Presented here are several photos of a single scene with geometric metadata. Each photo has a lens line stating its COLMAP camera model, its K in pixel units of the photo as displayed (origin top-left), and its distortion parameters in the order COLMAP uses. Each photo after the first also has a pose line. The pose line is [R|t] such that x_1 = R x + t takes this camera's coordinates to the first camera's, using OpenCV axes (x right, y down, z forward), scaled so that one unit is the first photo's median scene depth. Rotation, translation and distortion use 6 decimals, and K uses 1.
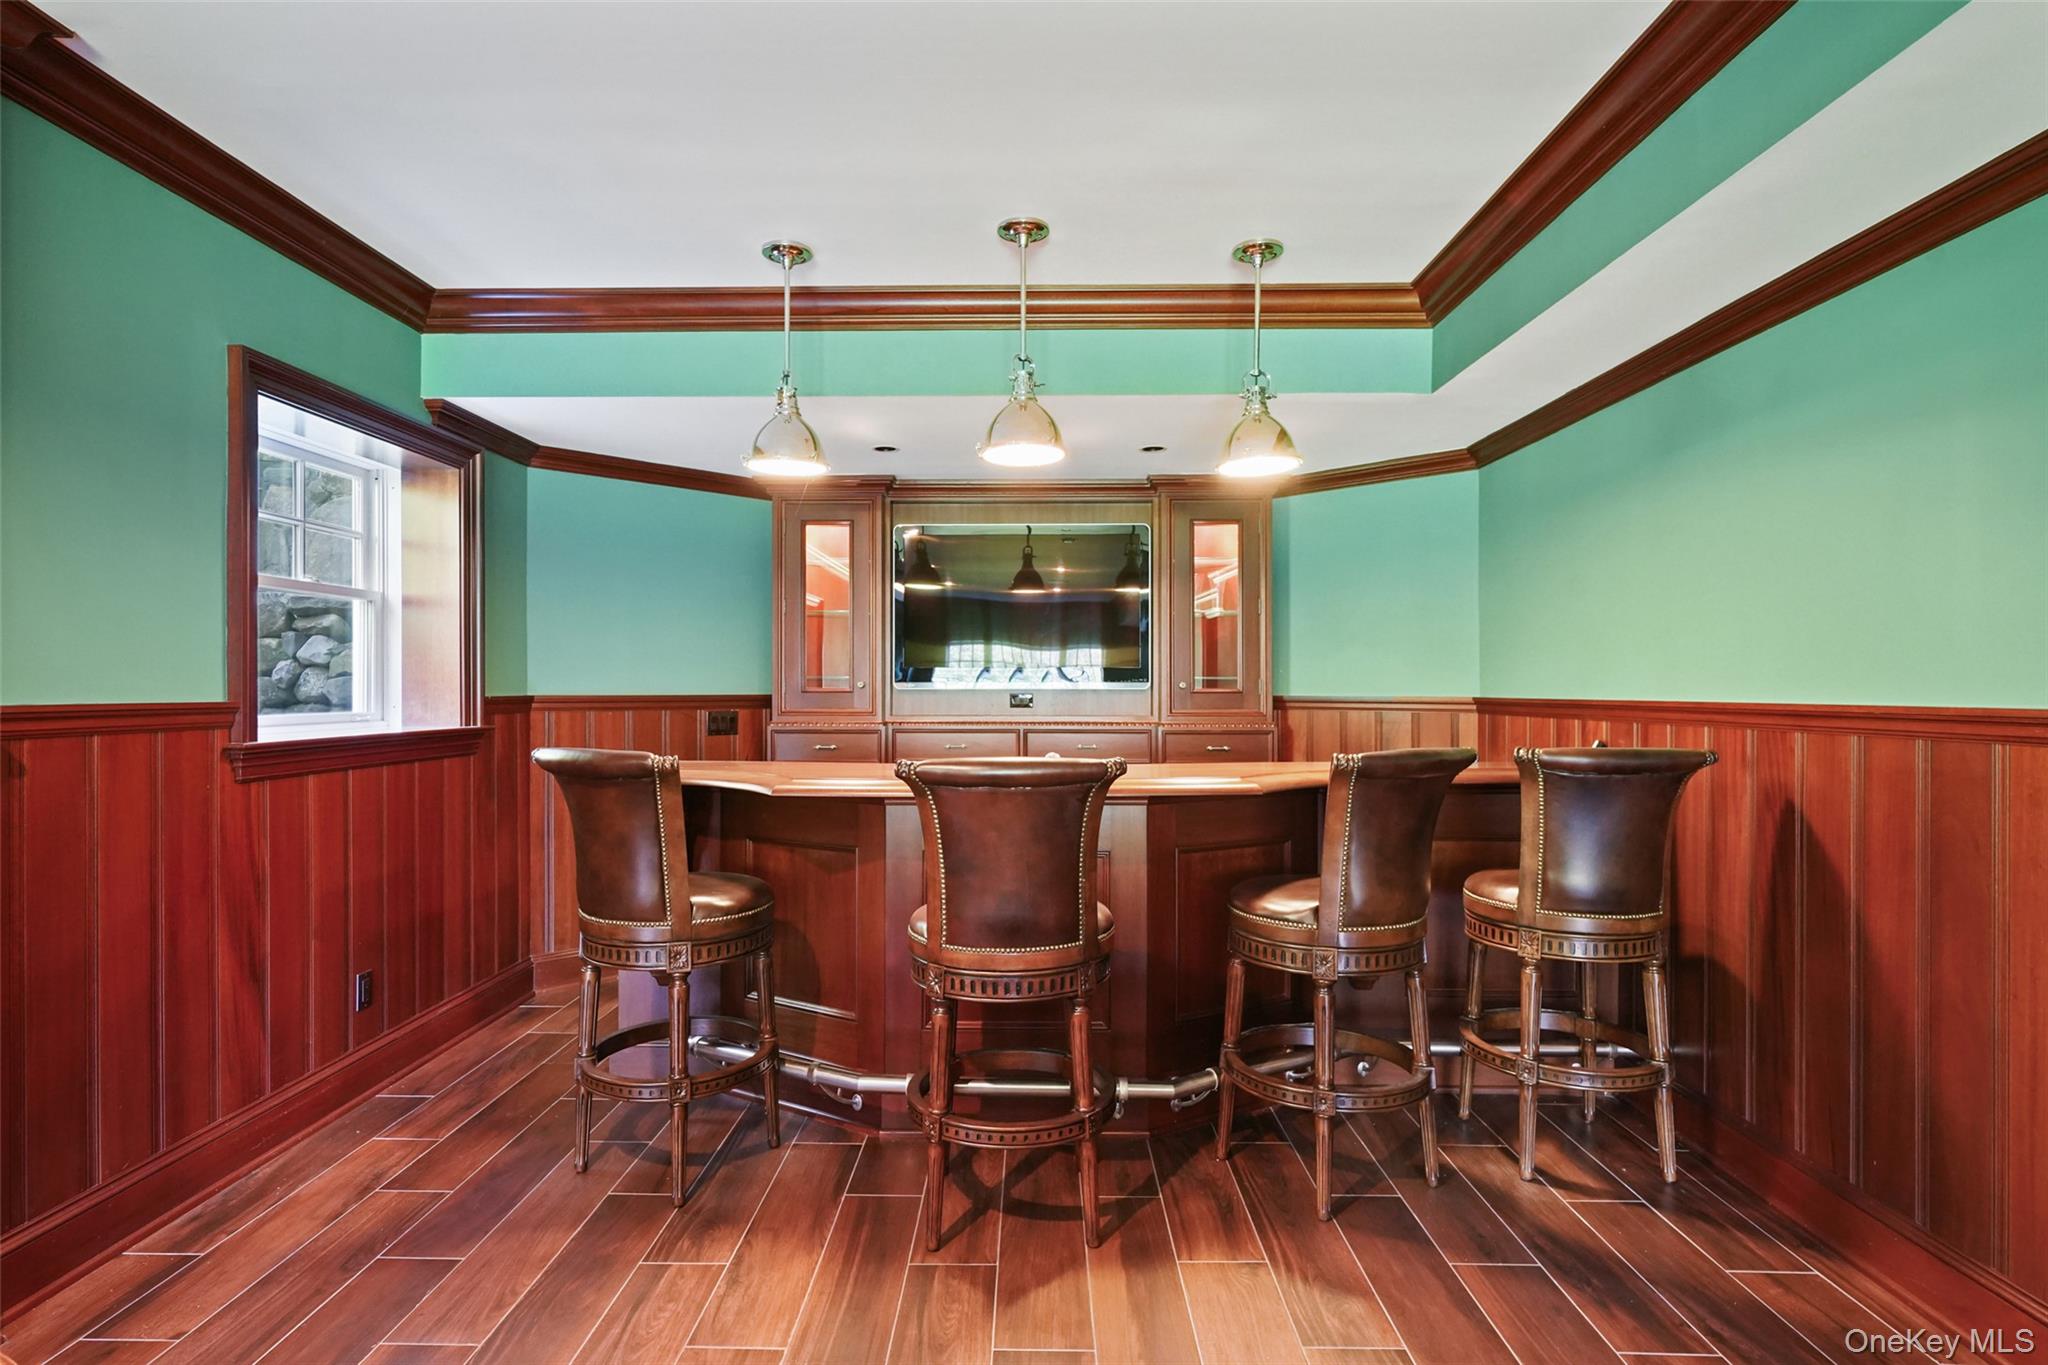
lens RADIAL K [[1055.7, 0, 1022.5], [0, 1055.7, 685.2], [0, 0, 1]] dist [-0.001247, 0.000083]
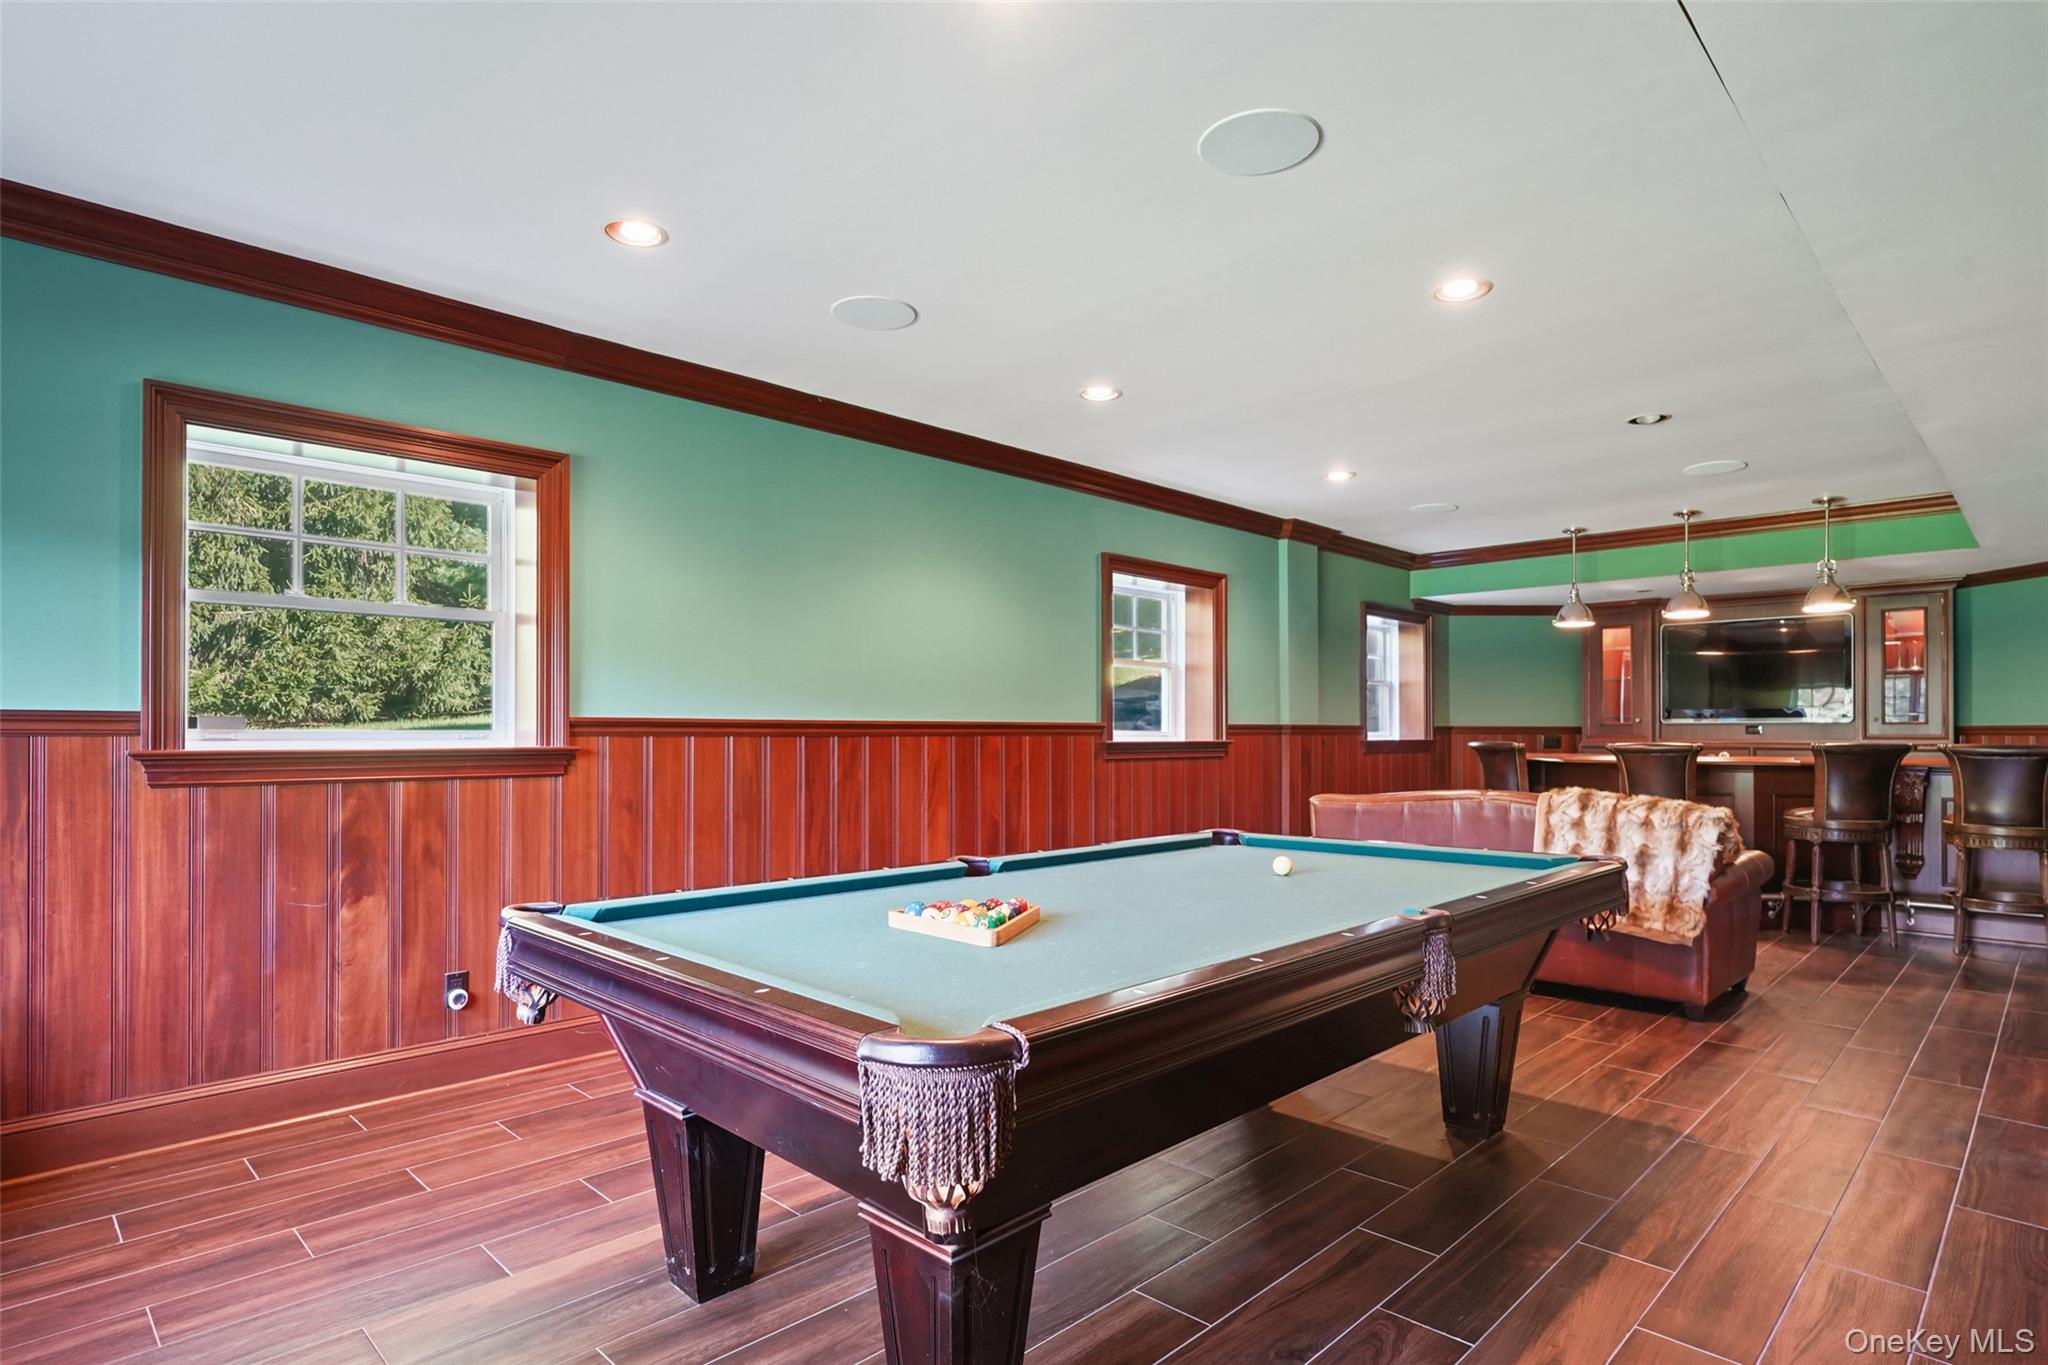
lens RADIAL K [[1055.7, 0, 1012.5], [0, 1055.7, 725.1], [0, 0, 1]] dist [-0.001247, 0.000083]
pose [[0.715929, -0.006307, -0.698145, 0.420882], [0.001685, 0.999972, -0.007306, 0.024473], [0.698171, 0.004054, 0.715919, -1.251435]]
